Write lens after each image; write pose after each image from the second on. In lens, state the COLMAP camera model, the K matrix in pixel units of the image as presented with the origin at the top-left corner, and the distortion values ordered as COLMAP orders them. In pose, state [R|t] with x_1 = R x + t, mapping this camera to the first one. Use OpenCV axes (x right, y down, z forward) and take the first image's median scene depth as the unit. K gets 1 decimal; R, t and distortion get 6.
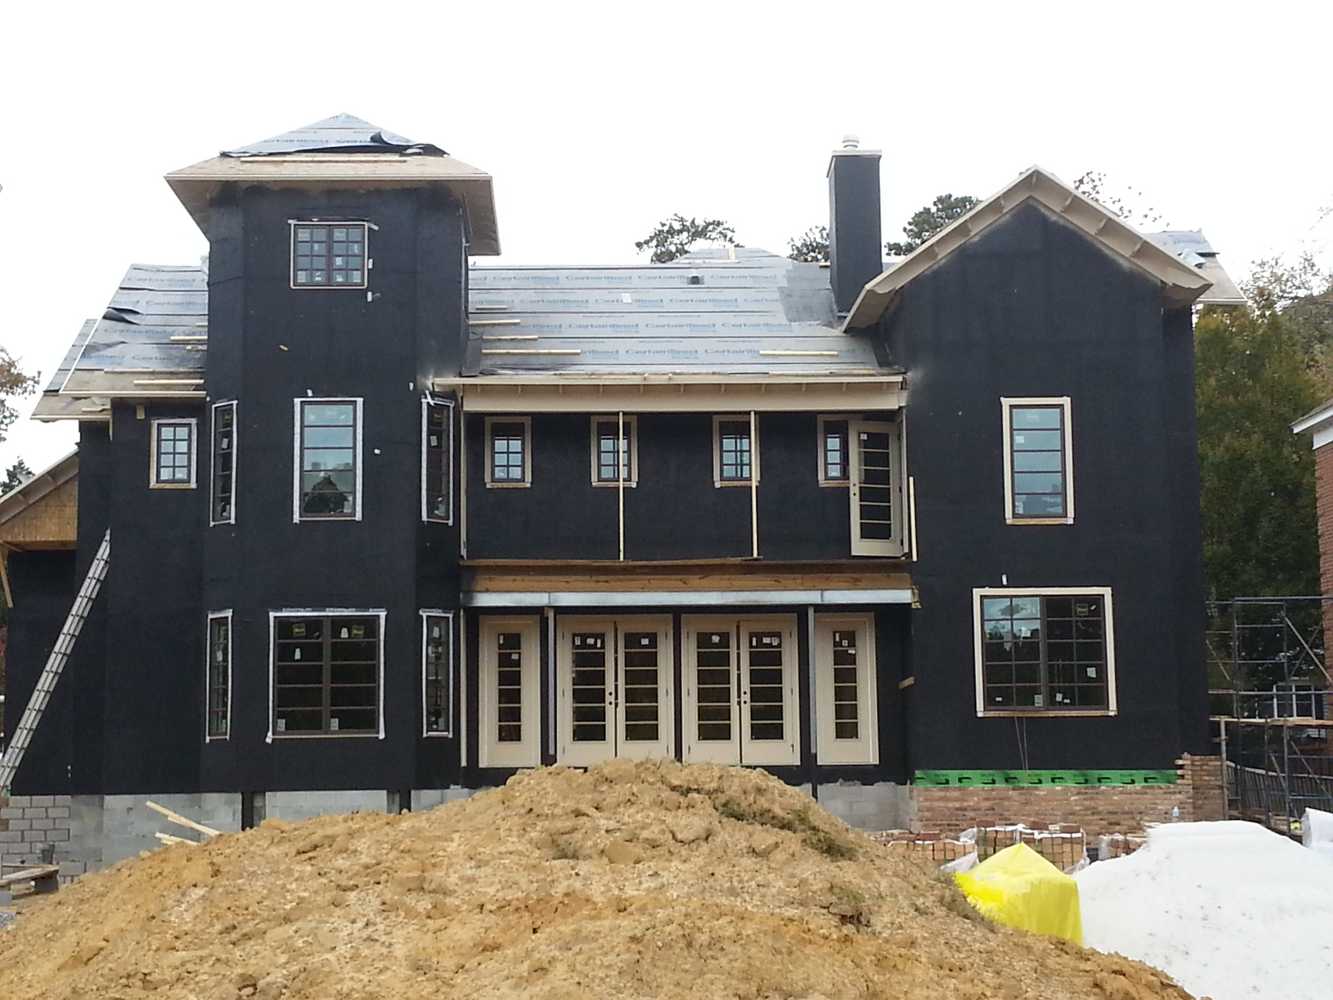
lens RADIAL K [[2295.3, 0, 666.5], [0, 2295.3, 500.0], [0, 0, 1]] dist [0.067961, 0.210880]
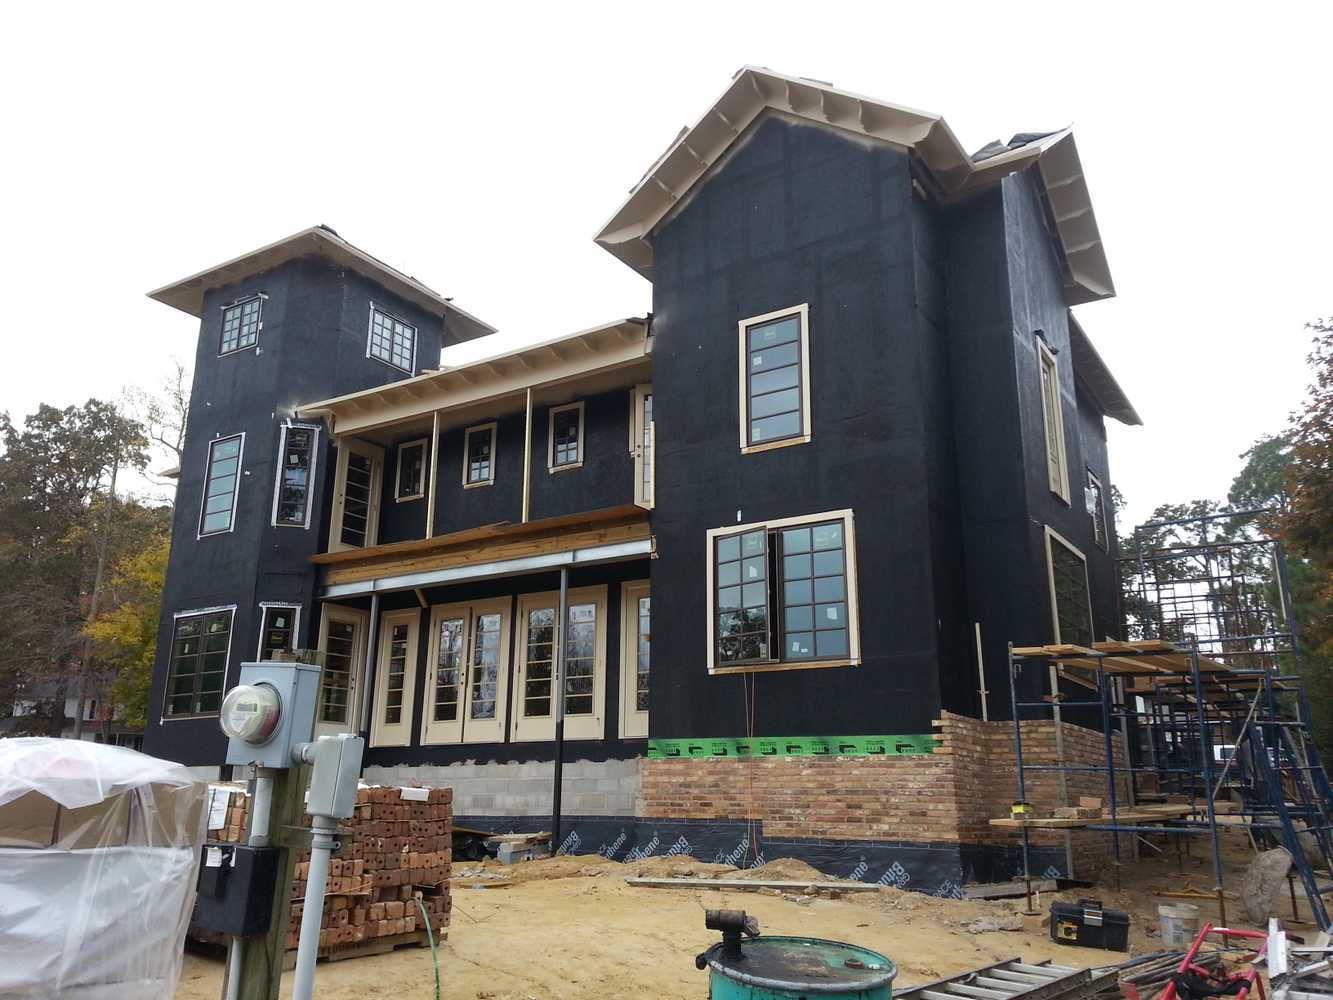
lens RADIAL K [[1083.6, 0, 659.8], [0, 1083.6, 498.4], [0, 0, 1]] dist [0.140402, -0.267690]
pose [[0.819054, -0.138739, -0.556688, 0.354332], [0.055121, 0.984861, -0.164350, 0.094624], [0.571062, 0.103926, 0.814302, 0.647074]]
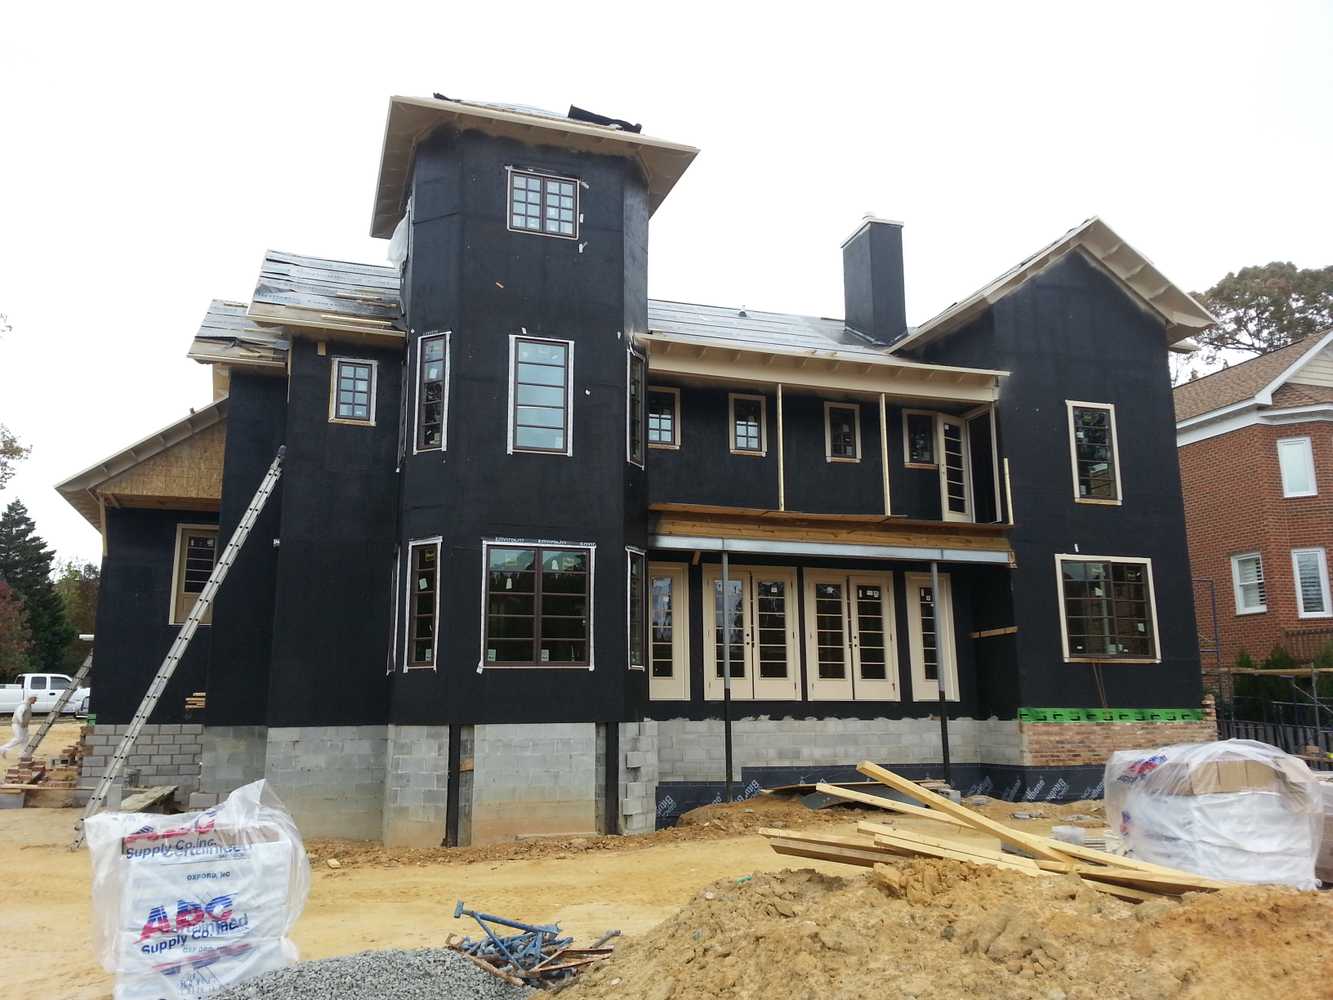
lens RADIAL K [[1083.6, 0, 659.8], [0, 1083.6, 498.4], [0, 0, 1]] dist [0.140402, -0.267690]
pose [[0.957795, 0.059526, 0.281222, -0.225208], [-0.040037, 0.996413, -0.074549, 0.060673], [-0.284651, 0.060143, 0.956743, 0.512172]]
